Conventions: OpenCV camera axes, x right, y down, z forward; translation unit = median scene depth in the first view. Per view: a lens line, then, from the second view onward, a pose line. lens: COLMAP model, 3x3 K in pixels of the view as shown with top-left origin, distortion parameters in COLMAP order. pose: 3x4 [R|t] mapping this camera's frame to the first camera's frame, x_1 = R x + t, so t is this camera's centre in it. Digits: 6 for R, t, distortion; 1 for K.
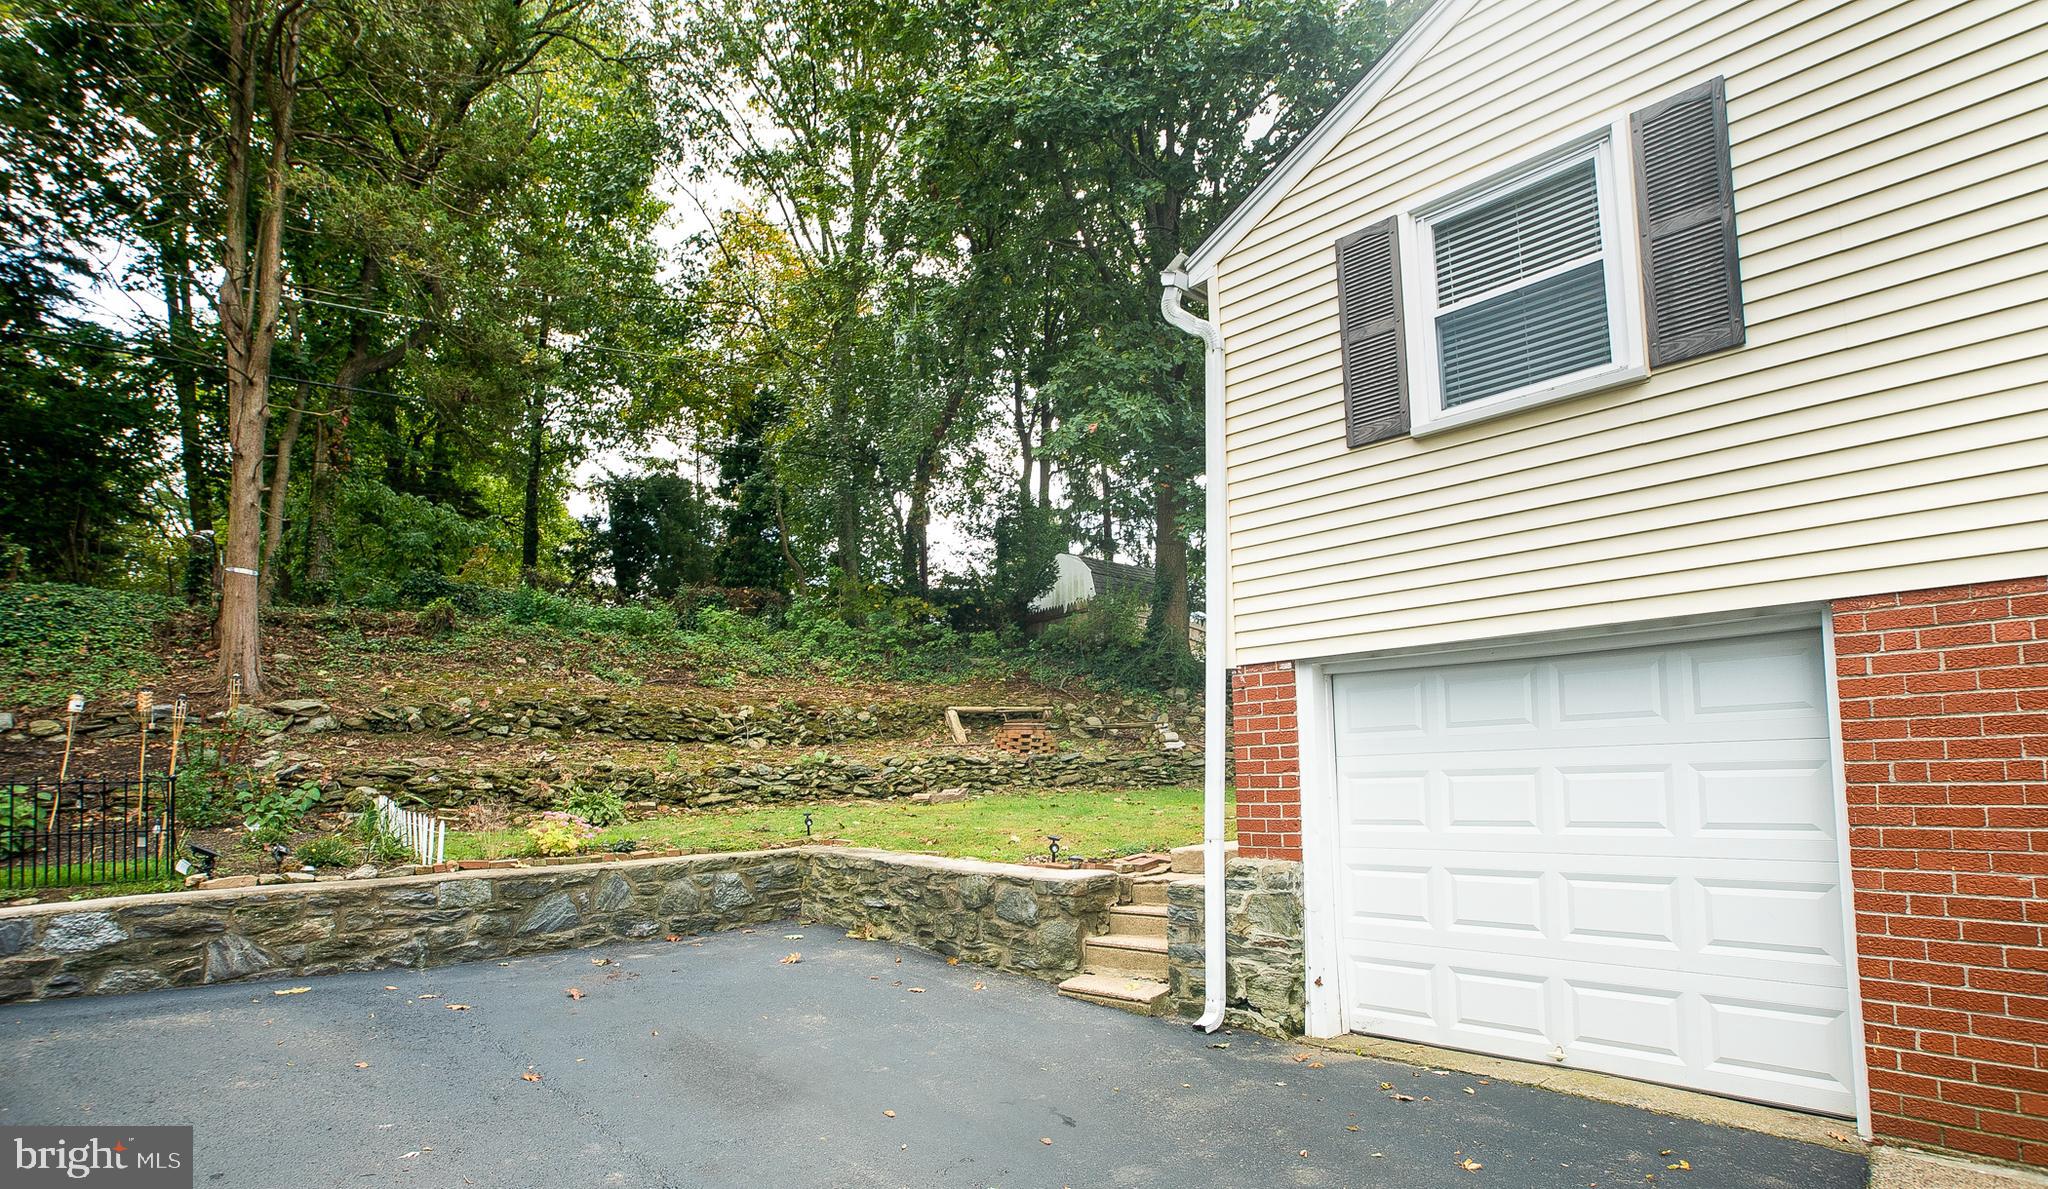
lens RADIAL K [[1085.4, 0, 1038.3], [0, 1085.4, 646.8], [0, 0, 1]] dist [-0.016397, -0.000093]
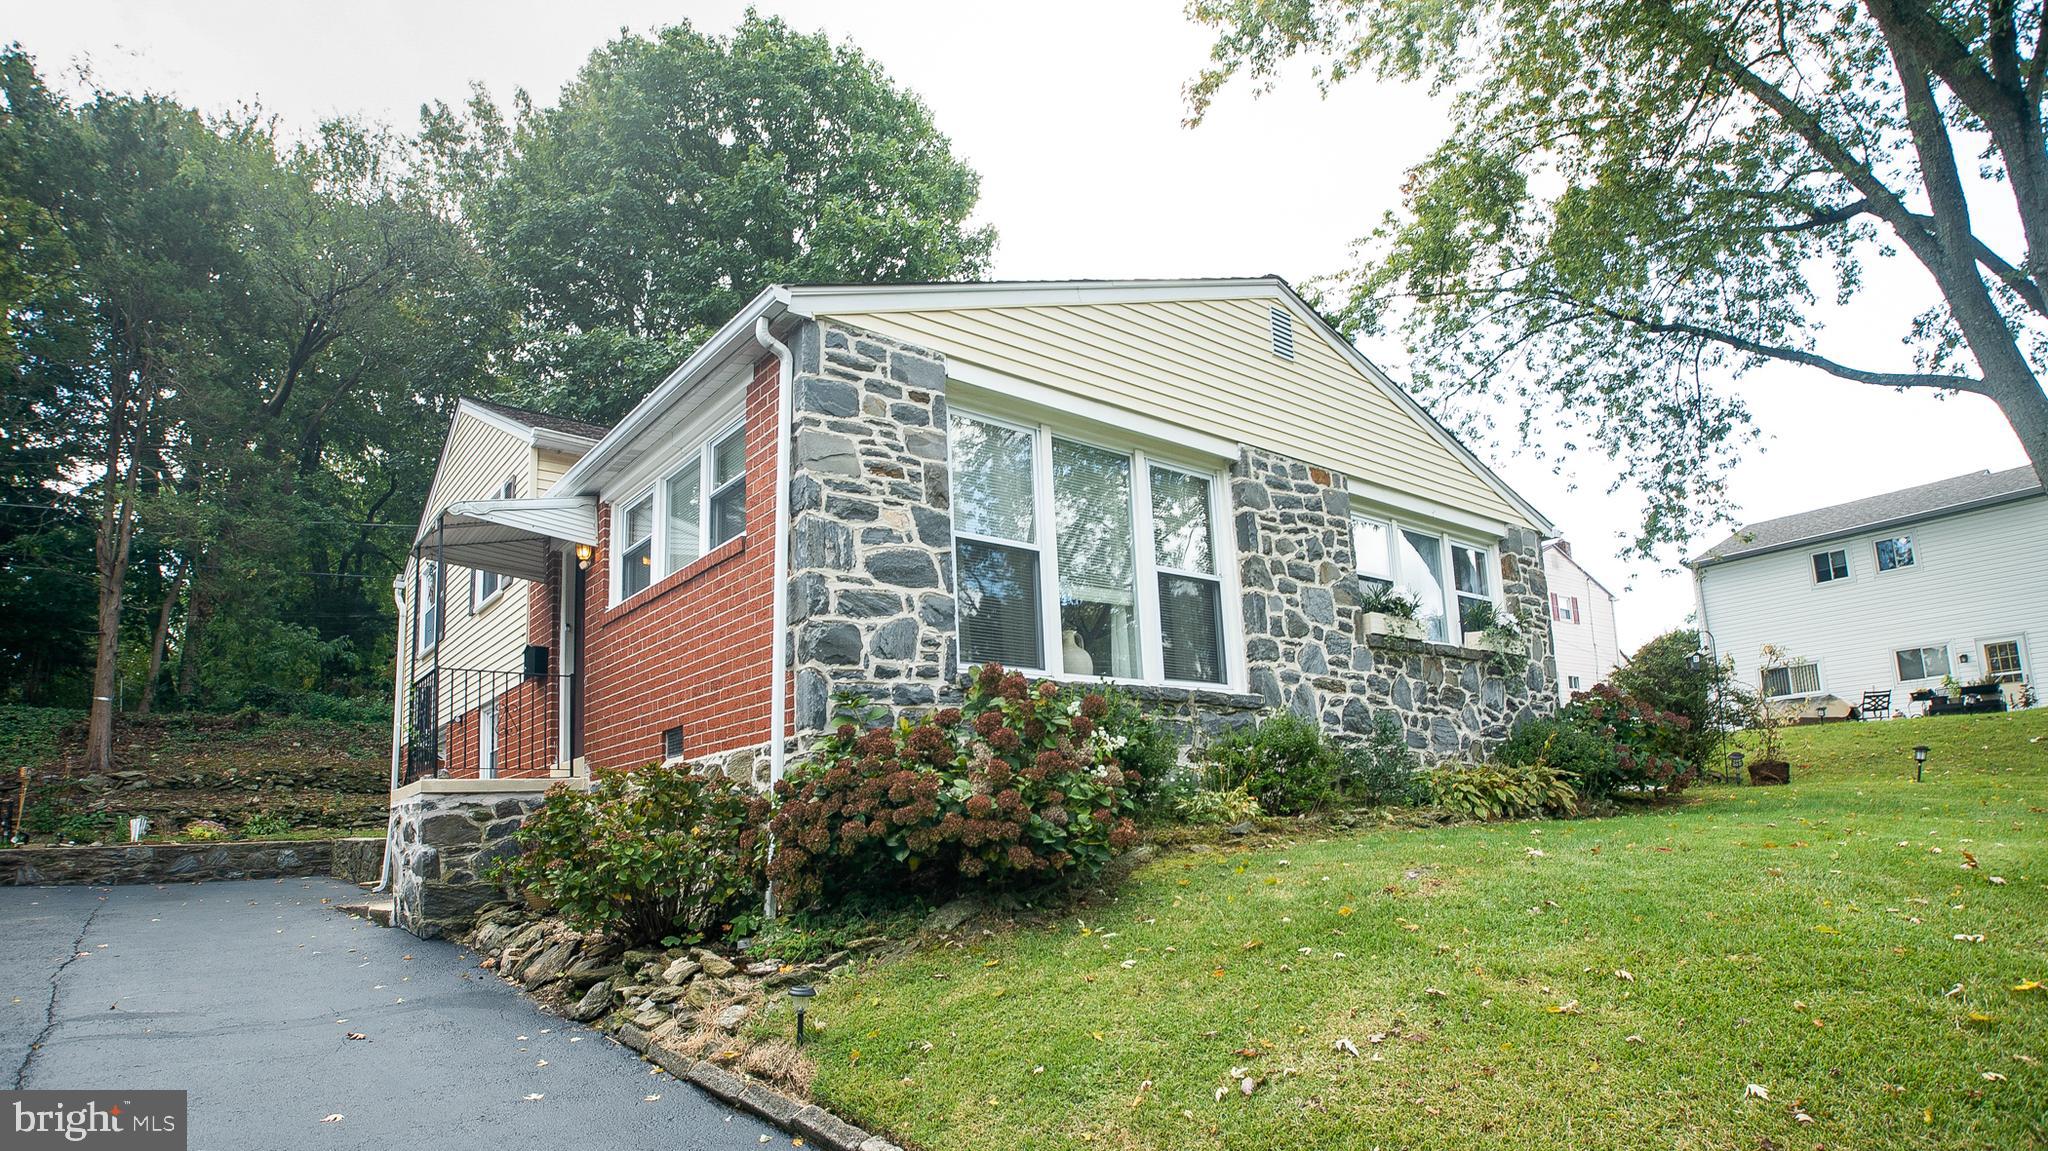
lens RADIAL K [[1106.3, 0, 1068.4], [0, 1106.3, 623.4], [0, 0, 1]] dist [-0.062769, 0.015673]
pose [[0.999542, -0.030178, -0.002400, 0.884019], [0.029921, 0.996853, -0.073416, -0.019365], [0.004608, 0.073310, 0.997299, -0.767389]]
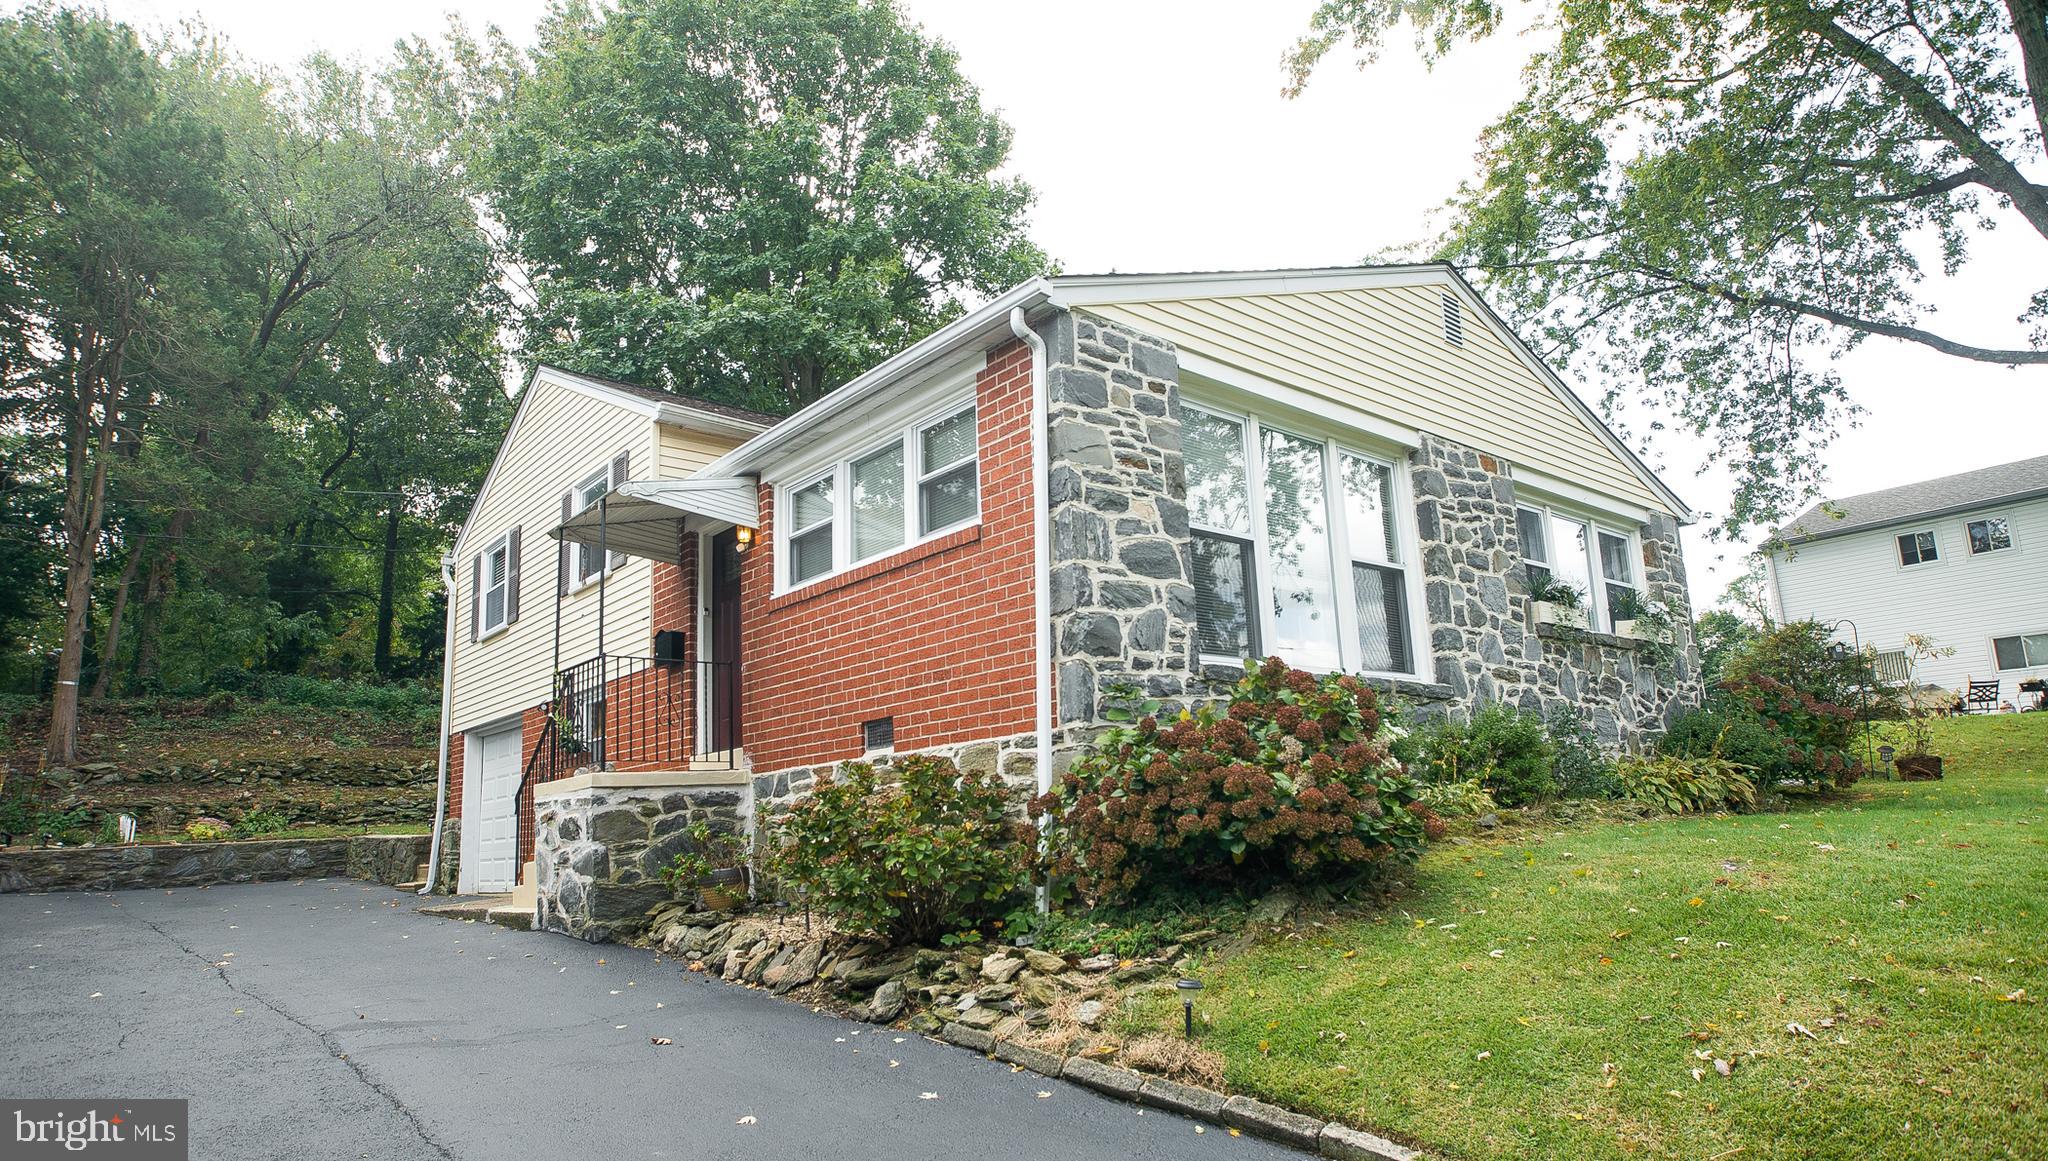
lens RADIAL K [[1179.1, 0, 1079.4], [0, 1179.1, 559.6], [0, 0, 1]] dist [-0.012789, -0.000031]
pose [[0.999421, -0.023876, 0.024231, 0.749967], [0.026349, 0.993856, -0.107494, -0.027311], [-0.021515, 0.108071, 0.993910, -0.804639]]
